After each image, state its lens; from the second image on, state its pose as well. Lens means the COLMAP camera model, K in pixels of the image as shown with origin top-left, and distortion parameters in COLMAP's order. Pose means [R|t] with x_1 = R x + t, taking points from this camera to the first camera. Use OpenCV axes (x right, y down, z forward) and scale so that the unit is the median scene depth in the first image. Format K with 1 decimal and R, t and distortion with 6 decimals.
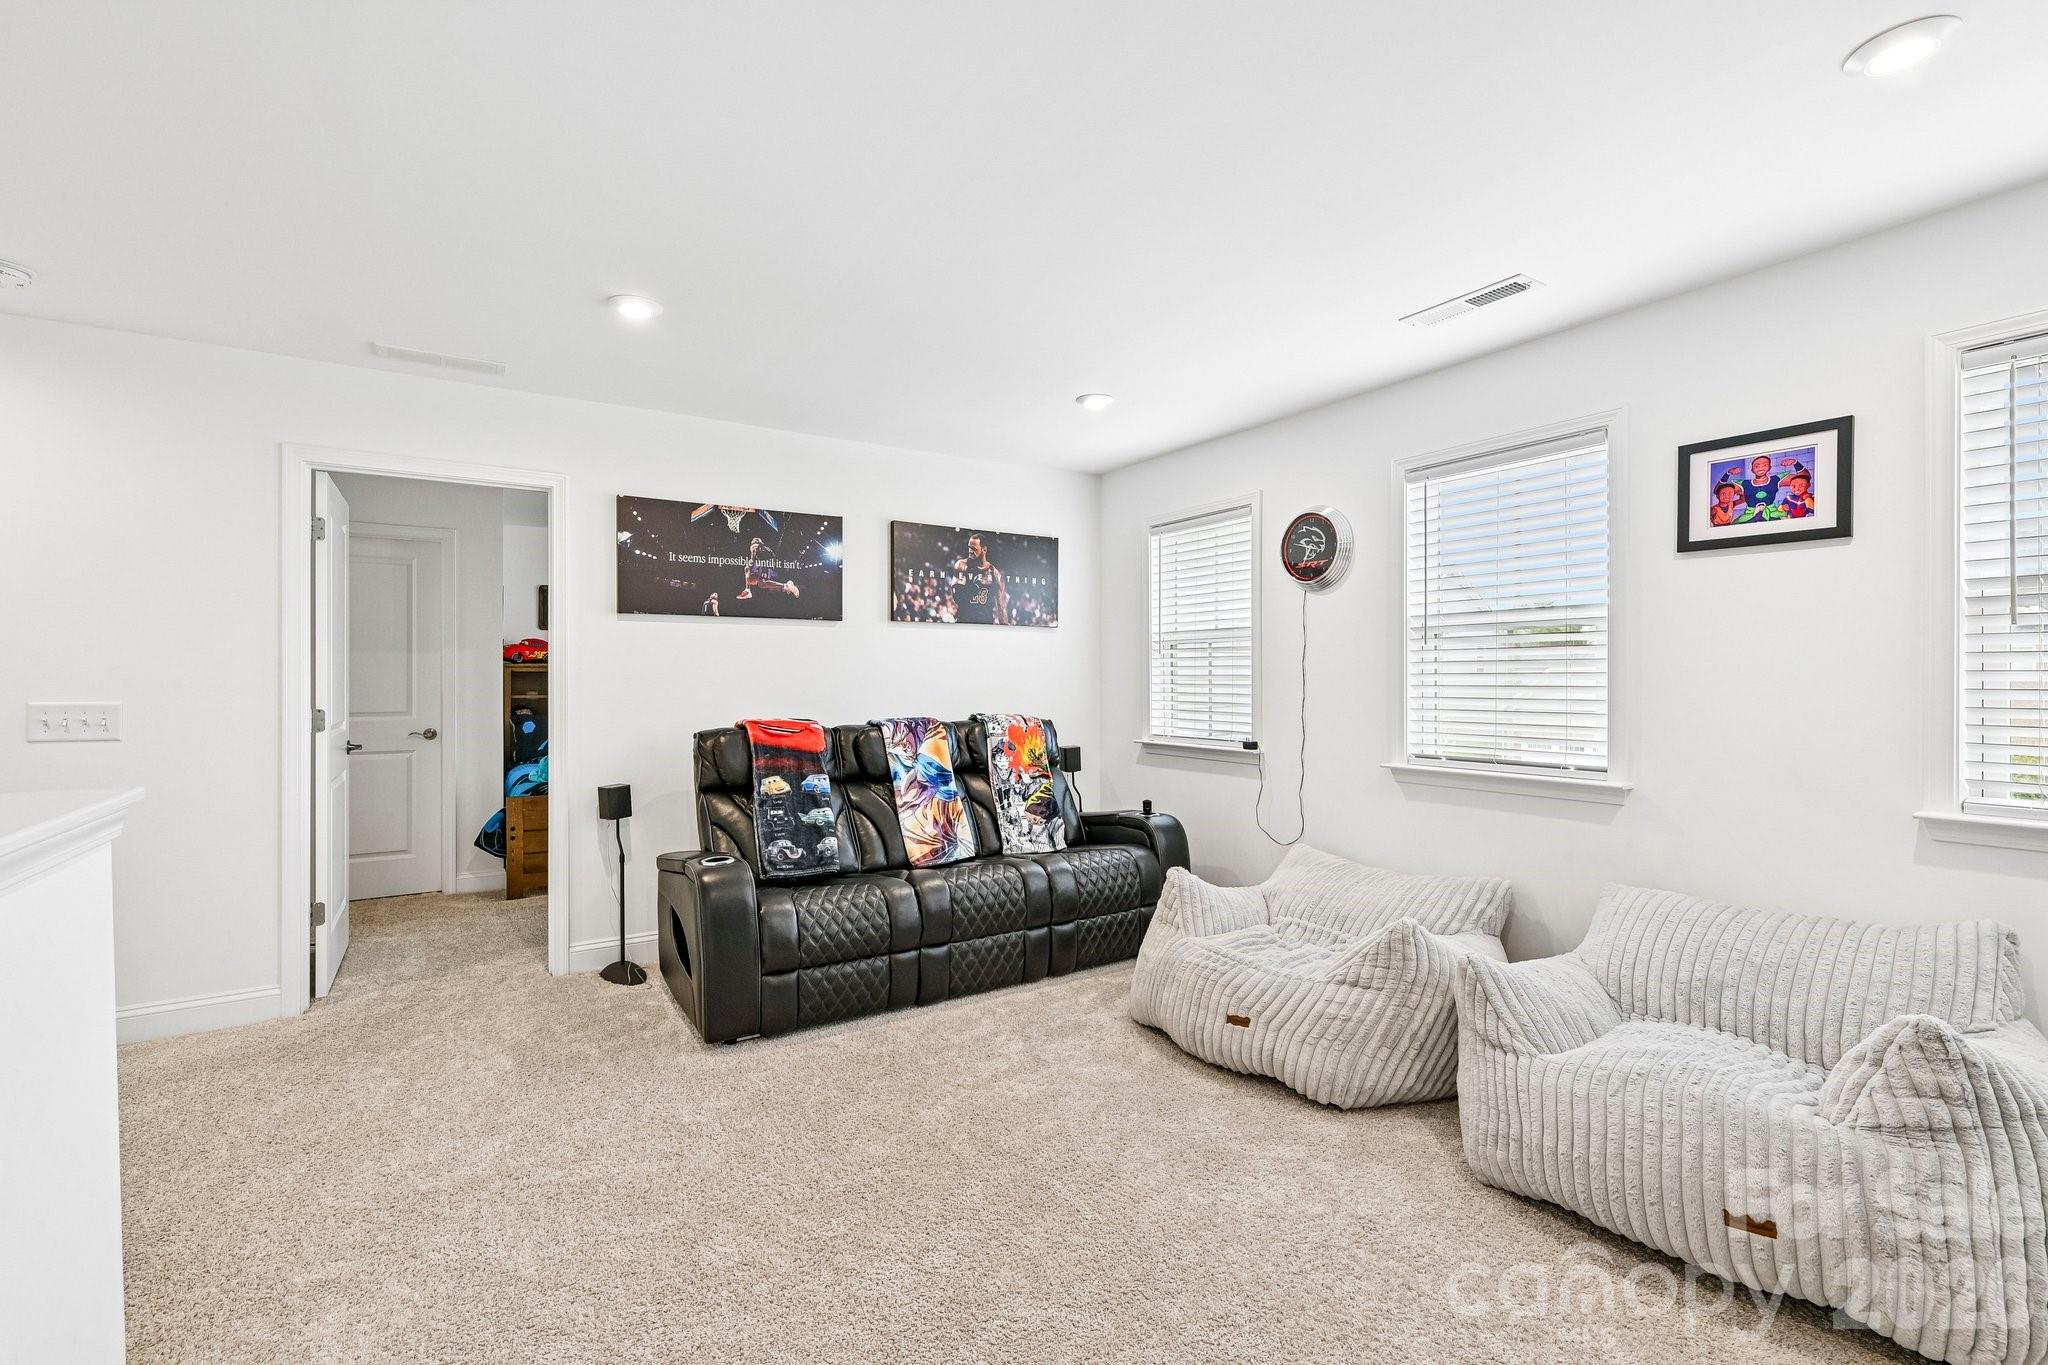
lens RADIAL K [[891.1, 0, 1024.4], [0, 891.1, 679.2], [0, 0, 1]] dist [-0.003827, -0.000222]
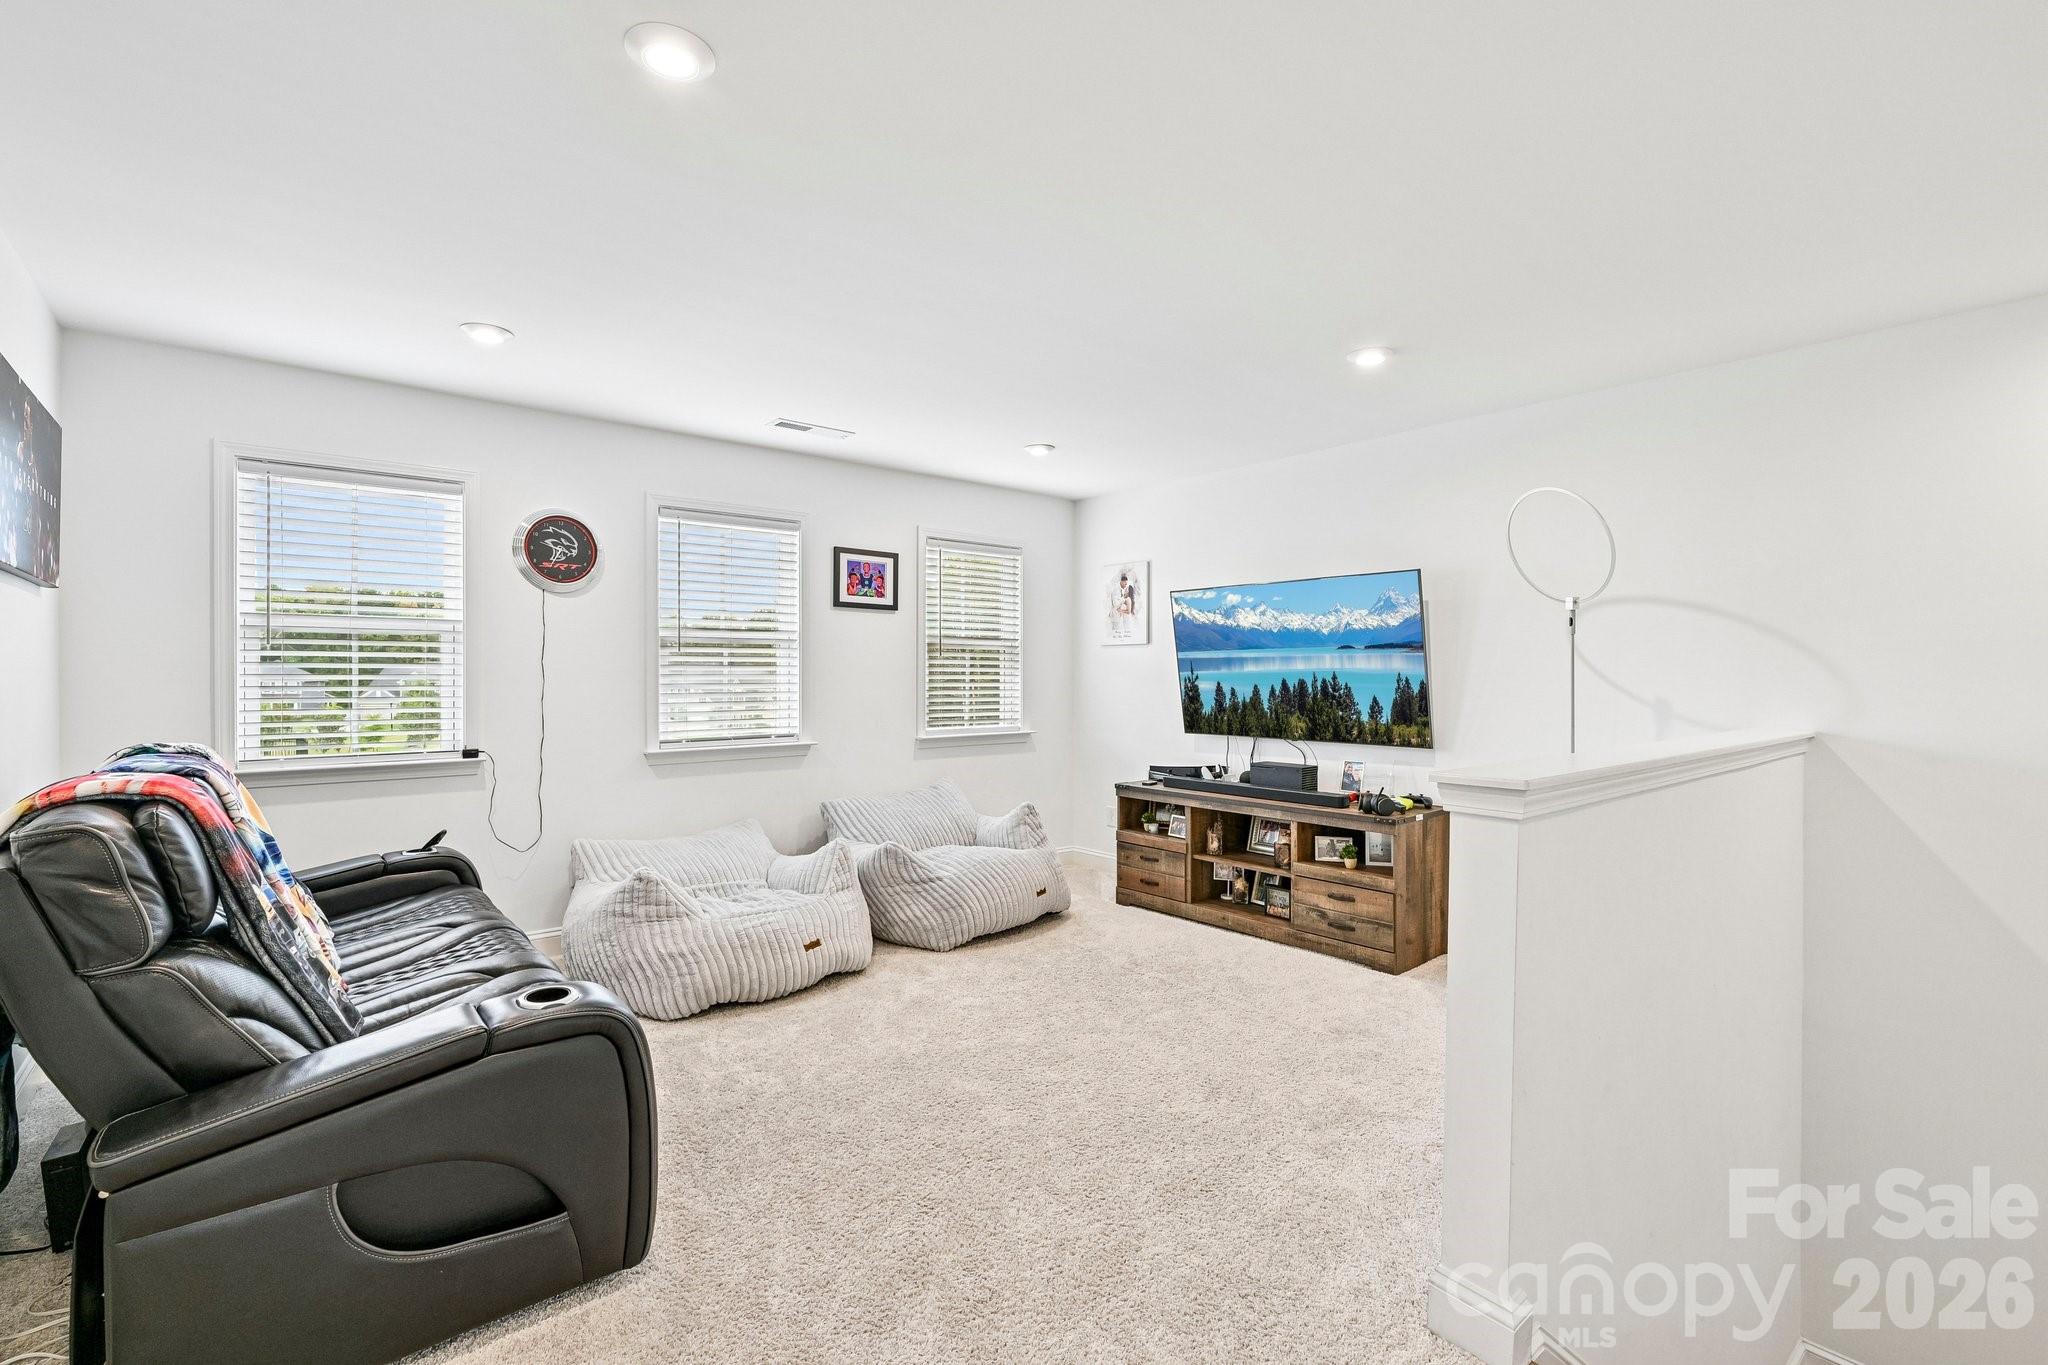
lens RADIAL K [[906.1, 0, 1017.1], [0, 906.1, 678.6], [0, 0, 1]] dist [-0.000346, 0.000414]
pose [[-0.122139, -0.005040, 0.992500, -1.107498], [-0.000532, 0.999987, 0.005012, -0.009196], [-0.992513, 0.000084, -0.122140, 0.875140]]
